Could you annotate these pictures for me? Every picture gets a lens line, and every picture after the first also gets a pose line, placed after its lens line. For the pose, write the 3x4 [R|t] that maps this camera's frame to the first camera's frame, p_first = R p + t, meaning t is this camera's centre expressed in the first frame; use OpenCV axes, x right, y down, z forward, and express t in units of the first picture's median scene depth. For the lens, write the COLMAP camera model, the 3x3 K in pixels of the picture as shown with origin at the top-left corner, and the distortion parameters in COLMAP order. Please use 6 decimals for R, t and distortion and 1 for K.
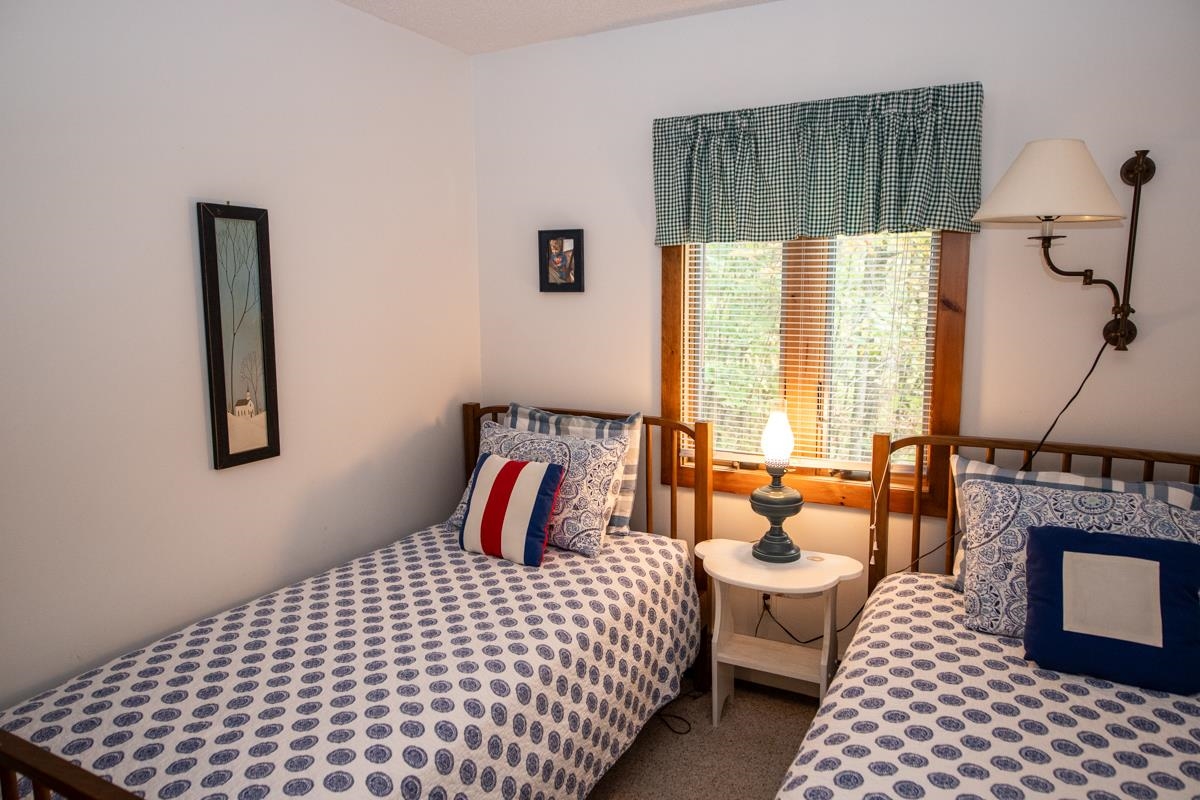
lens RADIAL K [[797.3, 0, 608.8], [0, 797.3, 398.9], [0, 0, 1]] dist [0.026682, -0.008973]
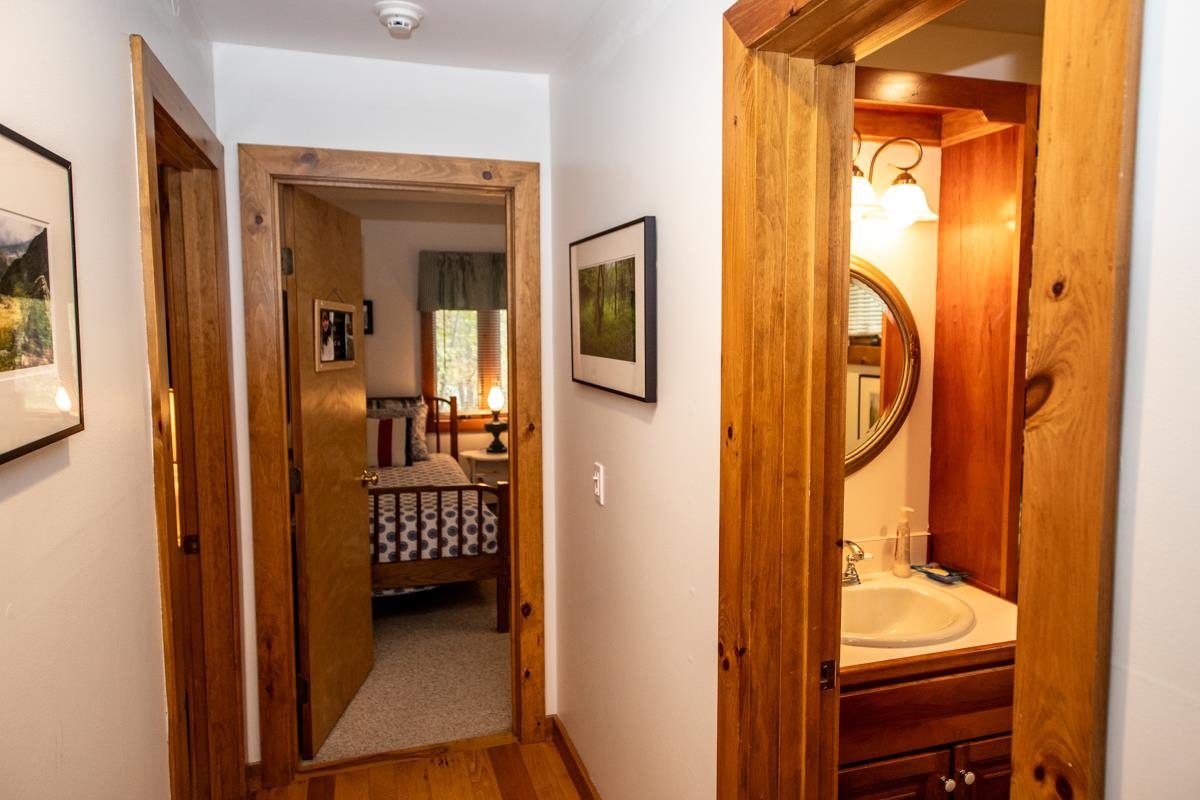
lens RADIAL K [[797.3, 0, 608.1], [0, 797.3, 393.2], [0, 0, 1]] dist [0.026682, -0.008973]
pose [[0.696744, -0.056289, 0.715108, -1.164616], [0.104077, 0.994300, -0.023139, 0.119029], [-0.709730, 0.090548, 0.698631, -0.789674]]
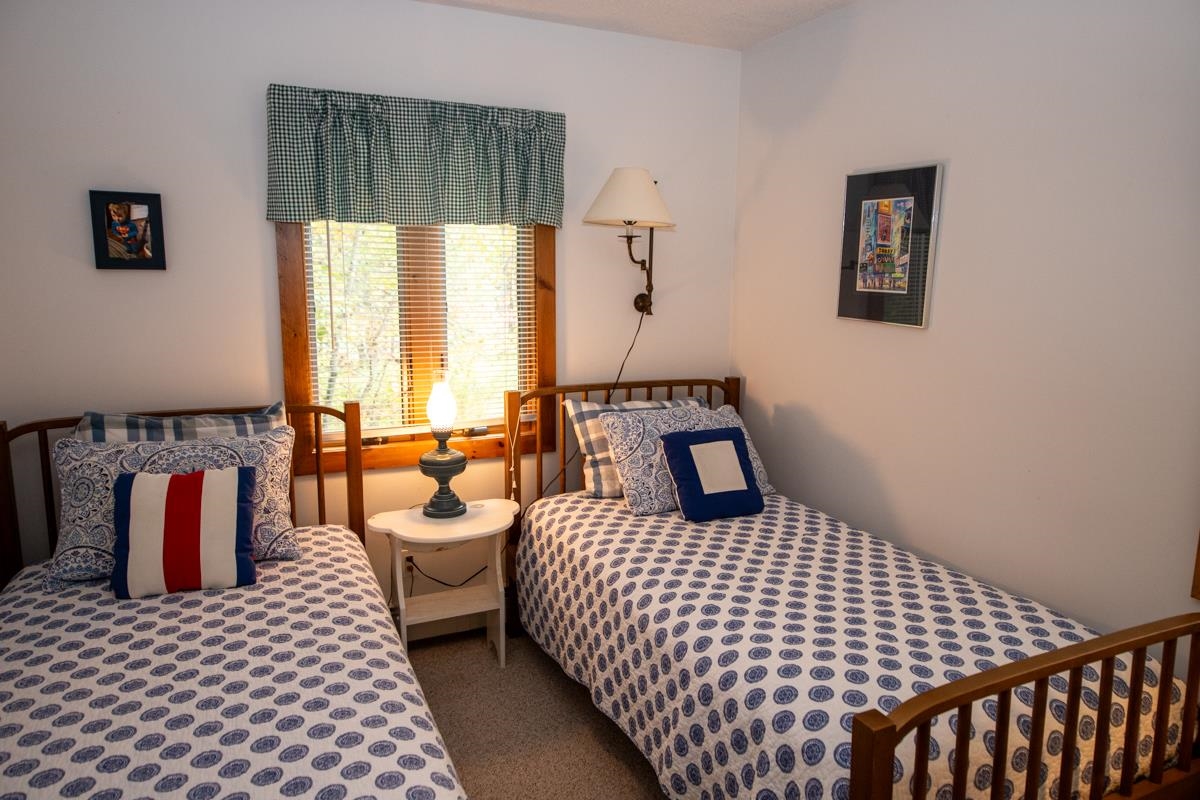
lens RADIAL K [[797.3, 0, 610.9], [0, 797.3, 399.1], [0, 0, 1]] dist [0.026682, -0.008973]
pose [[0.602224, -0.113017, 0.790287, -0.511279], [0.102446, 0.992684, 0.063895, -0.006243], [-0.791727, 0.042482, 0.609396, 0.144083]]
